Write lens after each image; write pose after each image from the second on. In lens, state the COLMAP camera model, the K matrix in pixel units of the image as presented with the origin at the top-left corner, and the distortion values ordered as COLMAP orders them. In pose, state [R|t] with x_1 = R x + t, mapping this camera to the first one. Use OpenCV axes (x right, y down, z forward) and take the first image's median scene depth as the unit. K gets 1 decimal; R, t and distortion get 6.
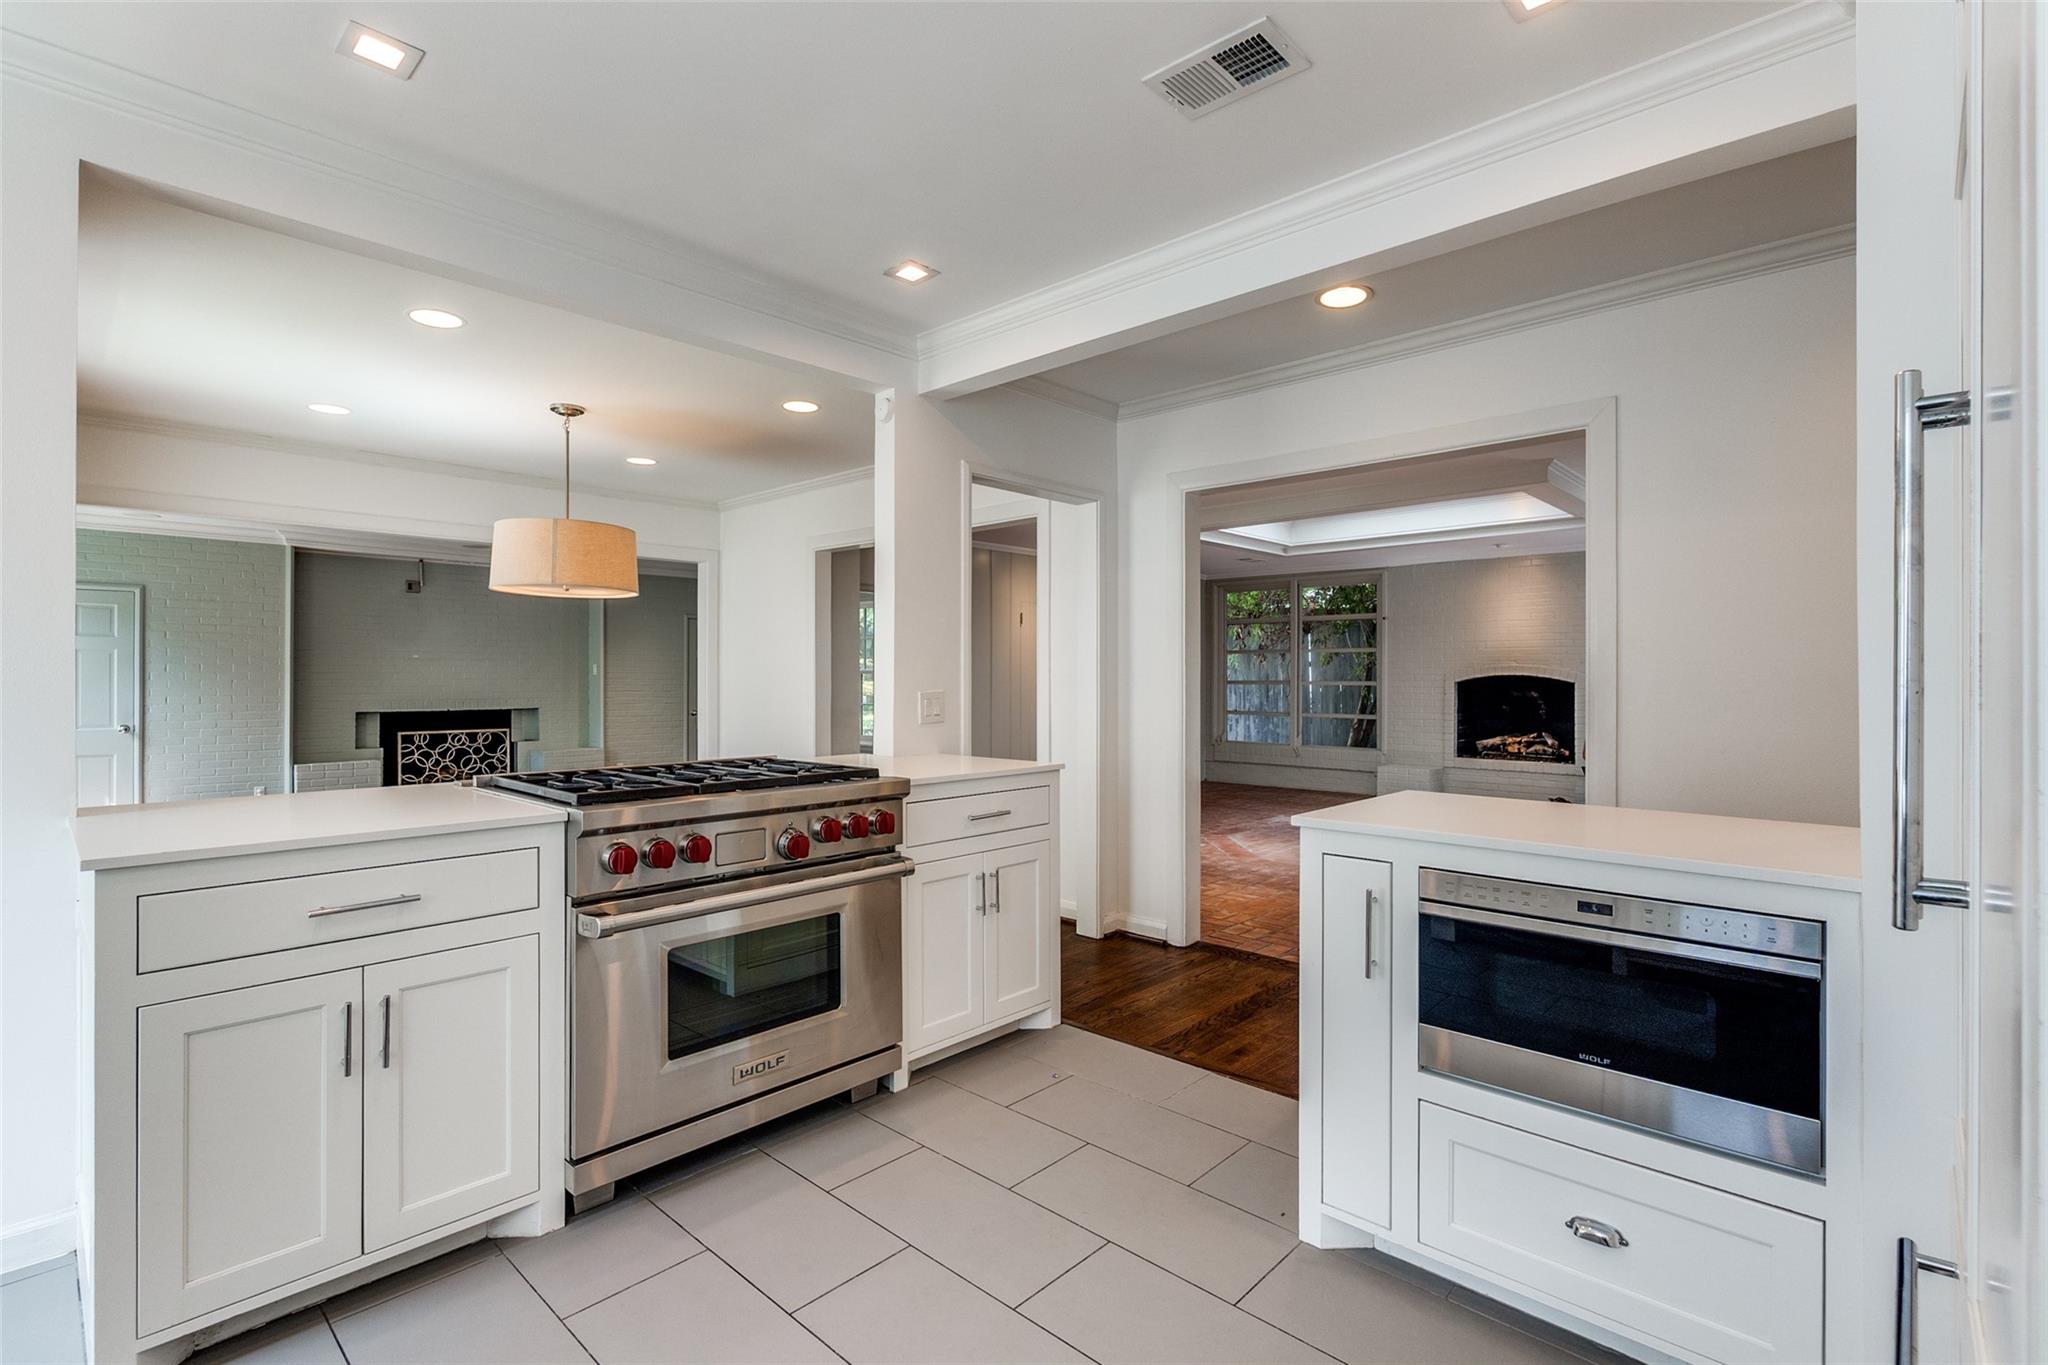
lens RADIAL K [[953.3, 0, 1023.3], [0, 953.3, 678.7], [0, 0, 1]] dist [-0.000196, 0.000044]
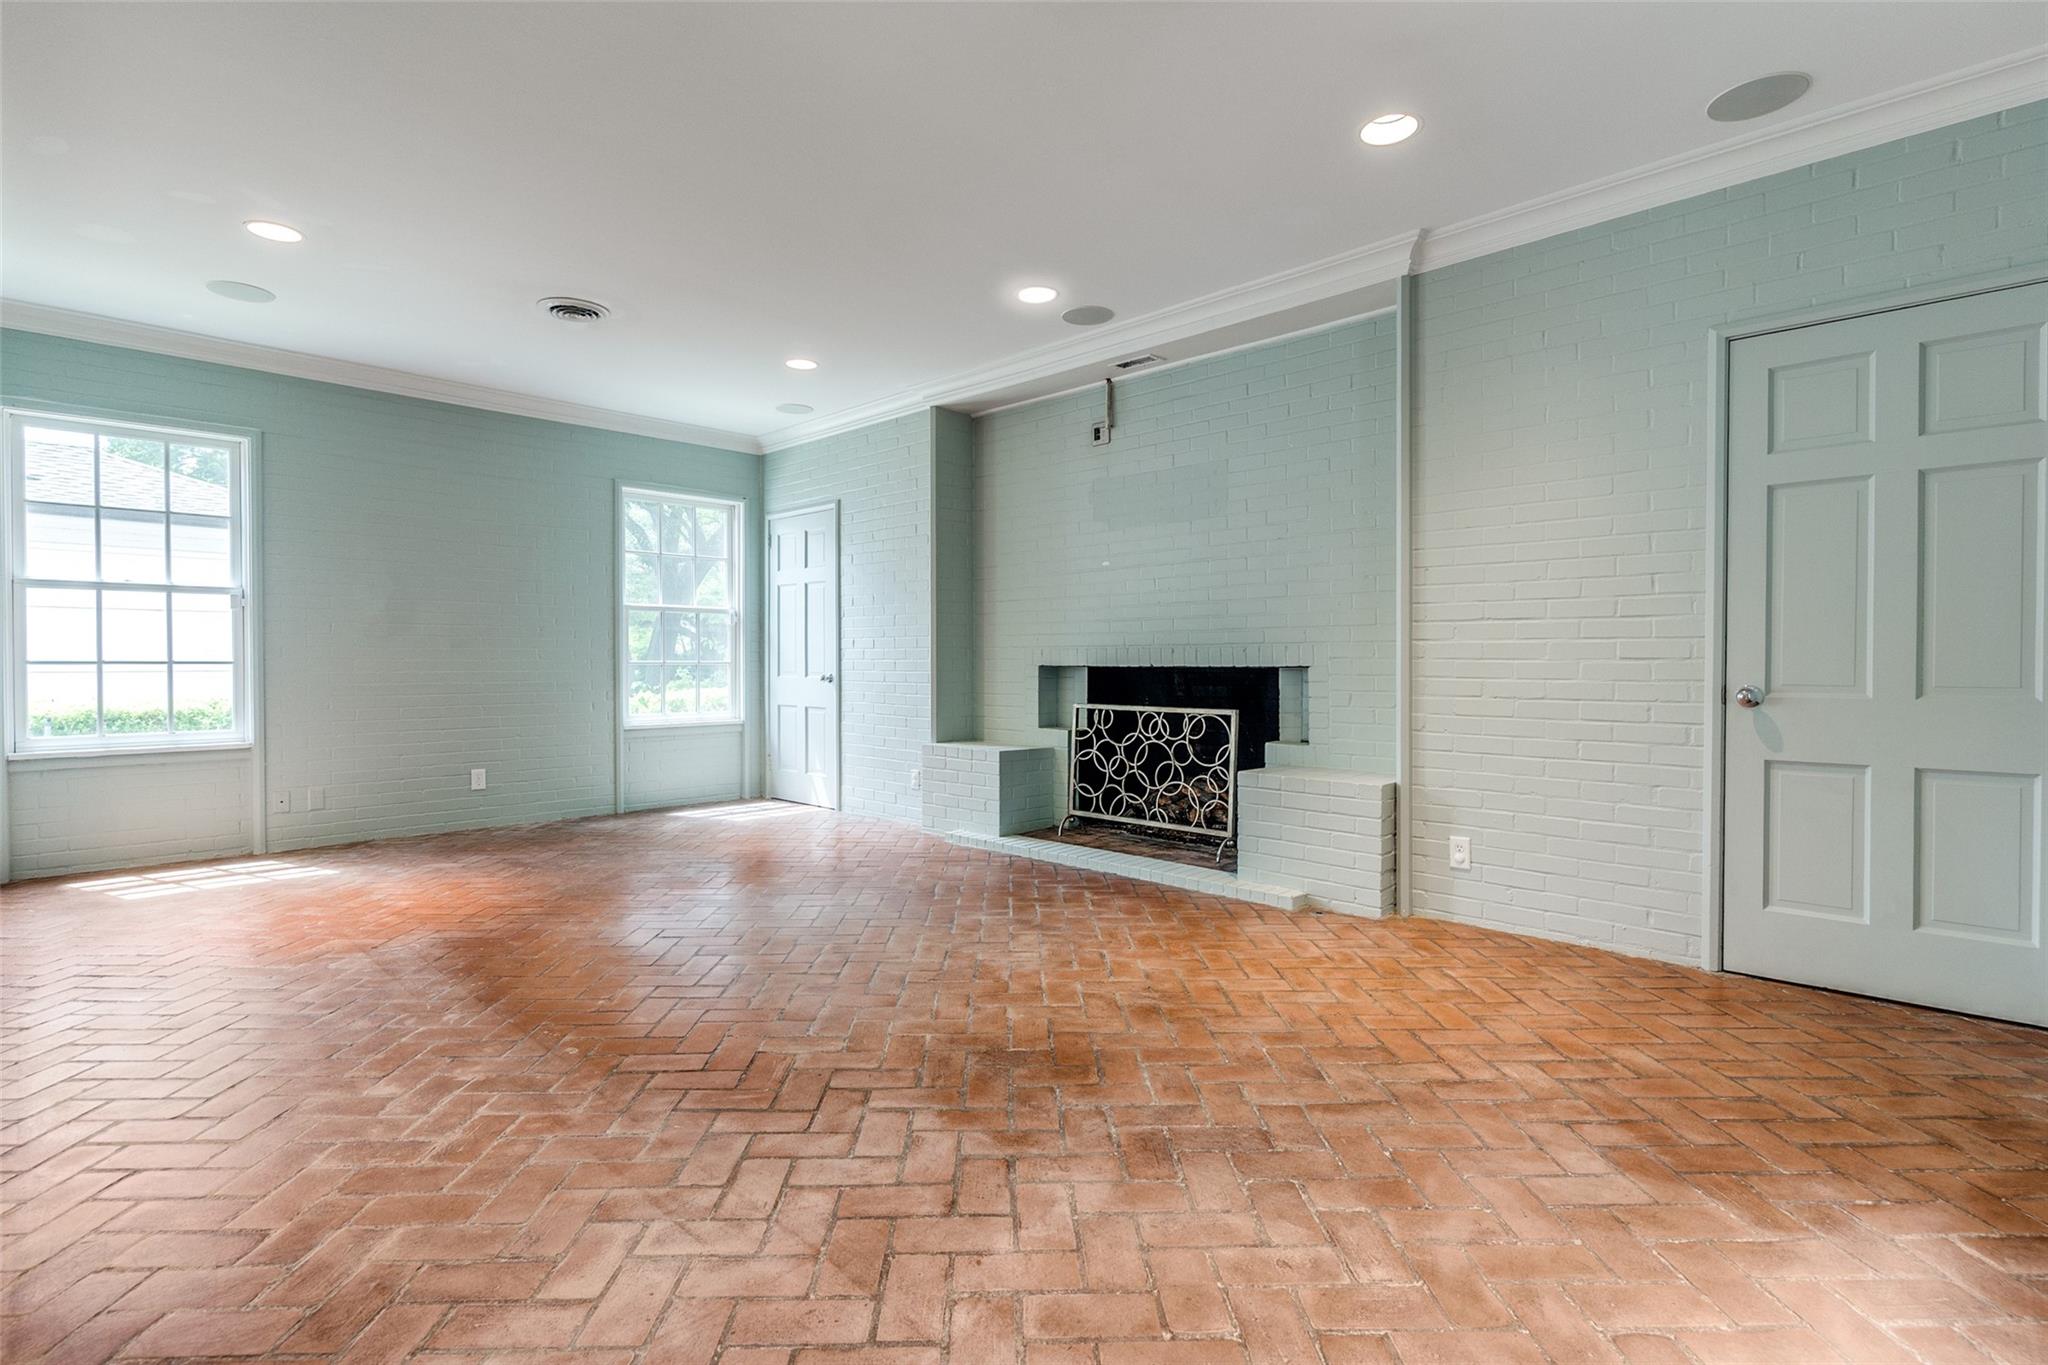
lens RADIAL K [[953.3, 0, 1023.7], [0, 953.3, 671.6], [0, 0, 1]] dist [-0.000196, 0.000044]
pose [[-0.018891, 0.007350, -0.999795, -0.099085], [-0.002375, 0.999970, 0.007396, 0.032654], [0.999819, 0.002515, -0.018873, 0.949918]]
